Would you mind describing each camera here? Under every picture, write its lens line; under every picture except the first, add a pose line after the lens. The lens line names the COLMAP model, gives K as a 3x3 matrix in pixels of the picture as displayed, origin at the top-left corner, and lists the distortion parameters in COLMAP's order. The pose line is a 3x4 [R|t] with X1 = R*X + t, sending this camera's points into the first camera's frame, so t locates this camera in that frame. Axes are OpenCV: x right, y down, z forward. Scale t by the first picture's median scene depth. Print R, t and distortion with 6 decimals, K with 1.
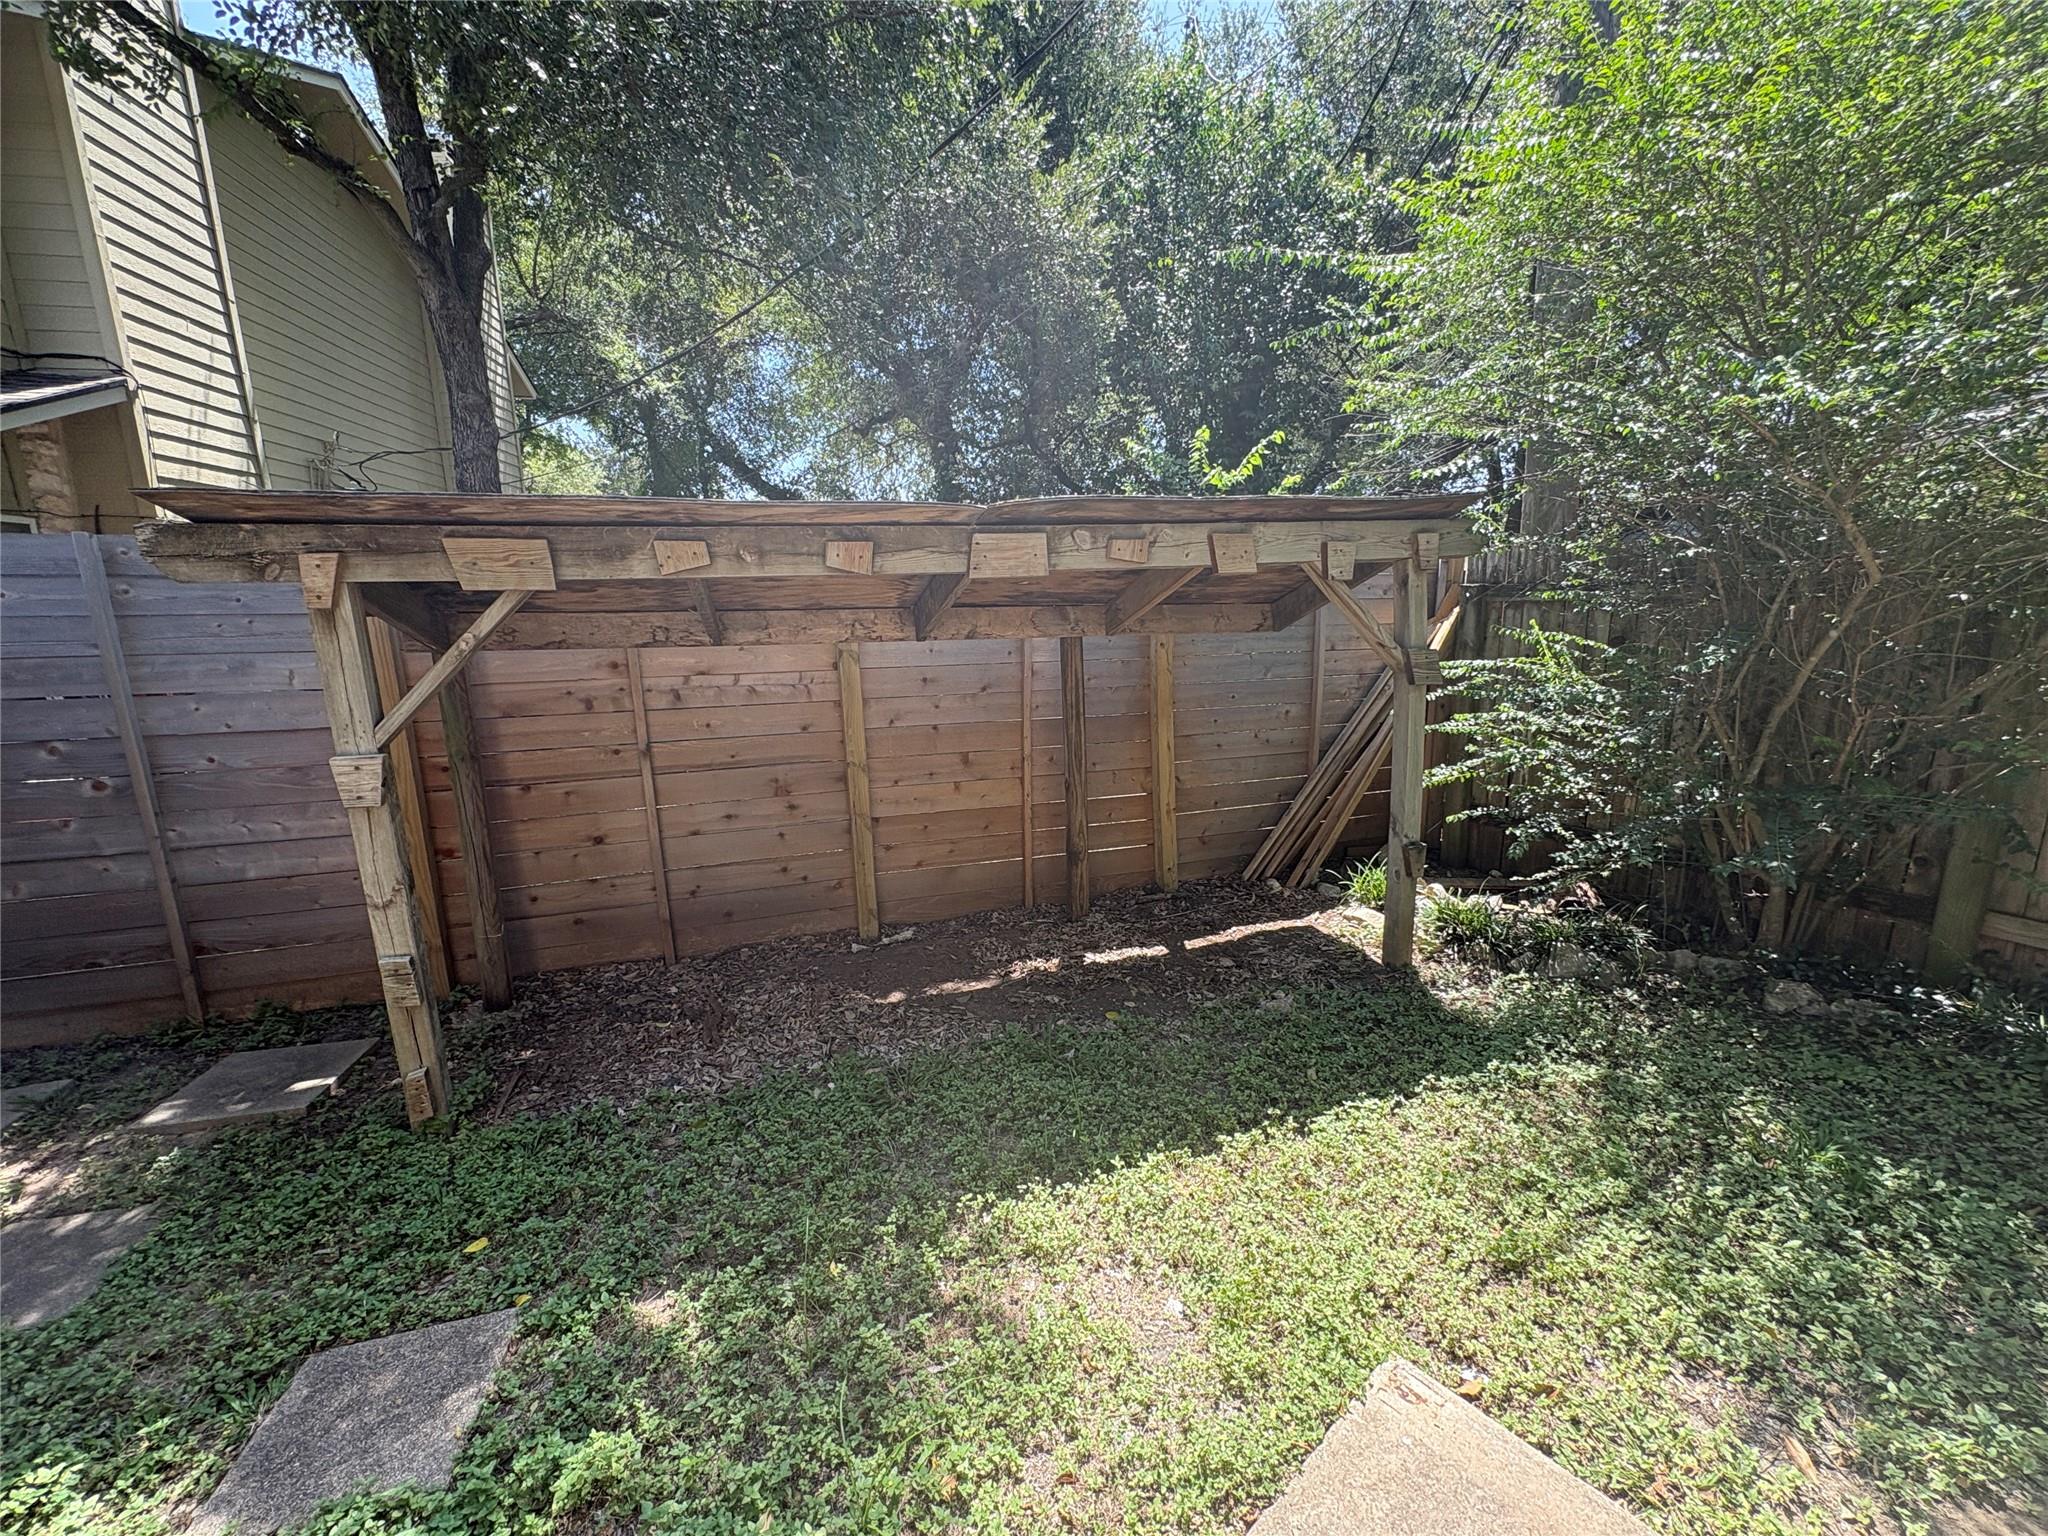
lens RADIAL K [[820.4, 0, 1026.6], [0, 820.4, 770.2], [0, 0, 1]] dist [0.000063, -0.000427]
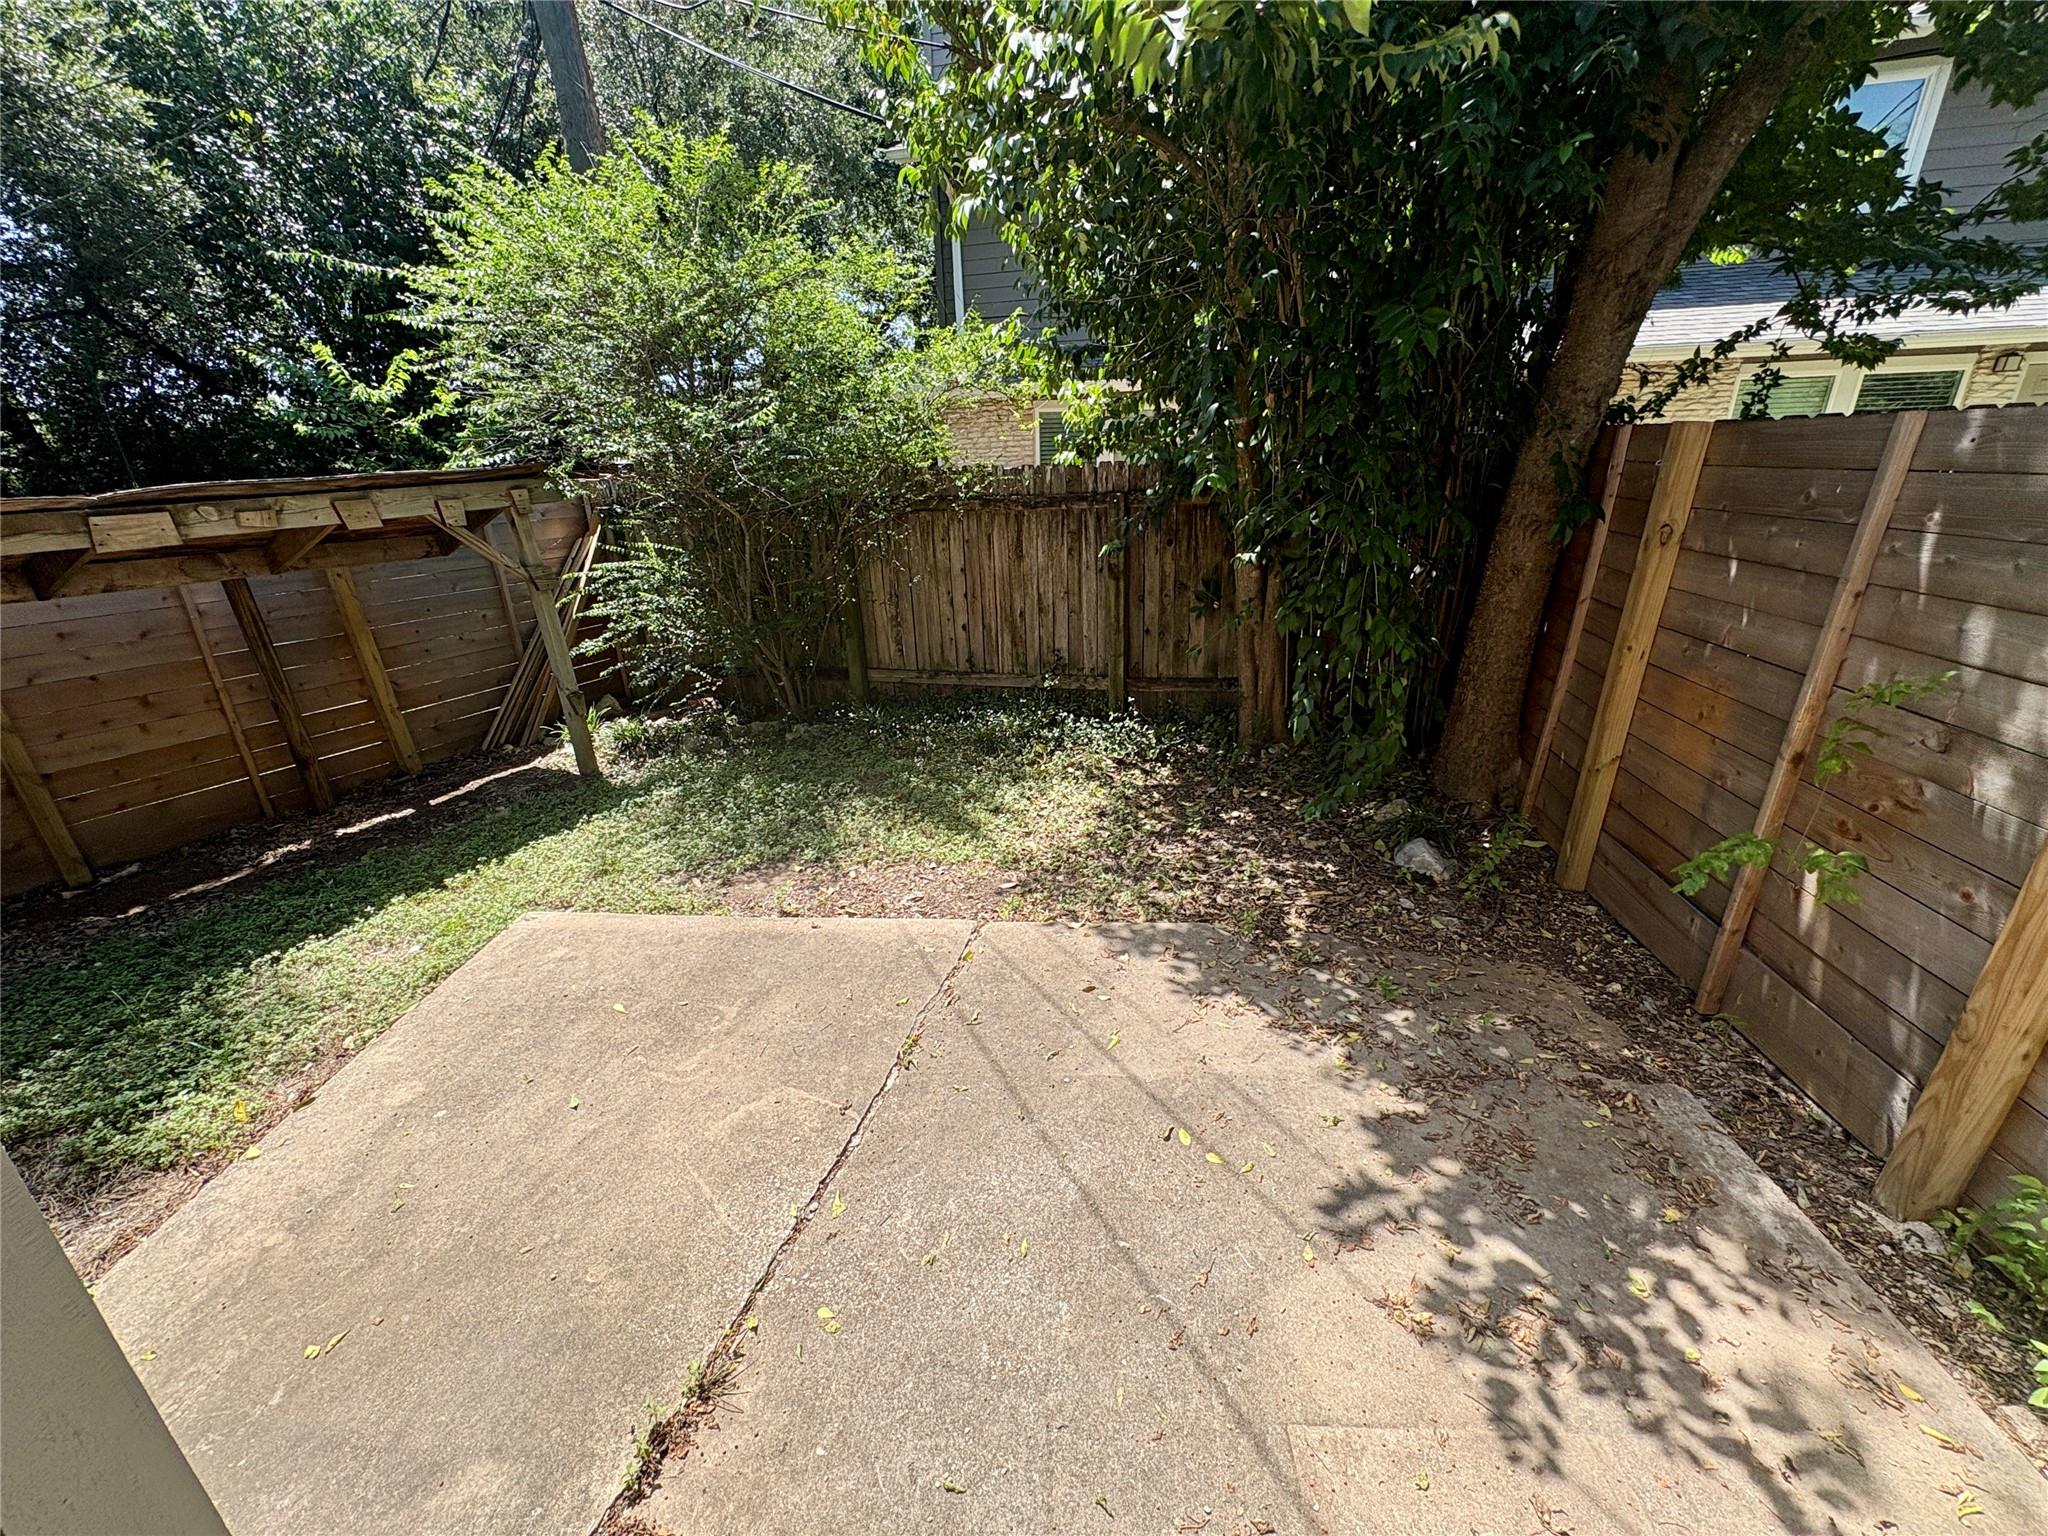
lens RADIAL K [[820.4, 0, 1026.6], [0, 820.4, 770.2], [0, 0, 1]] dist [0.000063, -0.000427]
pose [[0.711310, -0.260595, 0.652786, 0.027752], [0.165507, 0.964715, 0.204773, 0.051227], [-0.683115, -0.037617, 0.729341, -0.683312]]
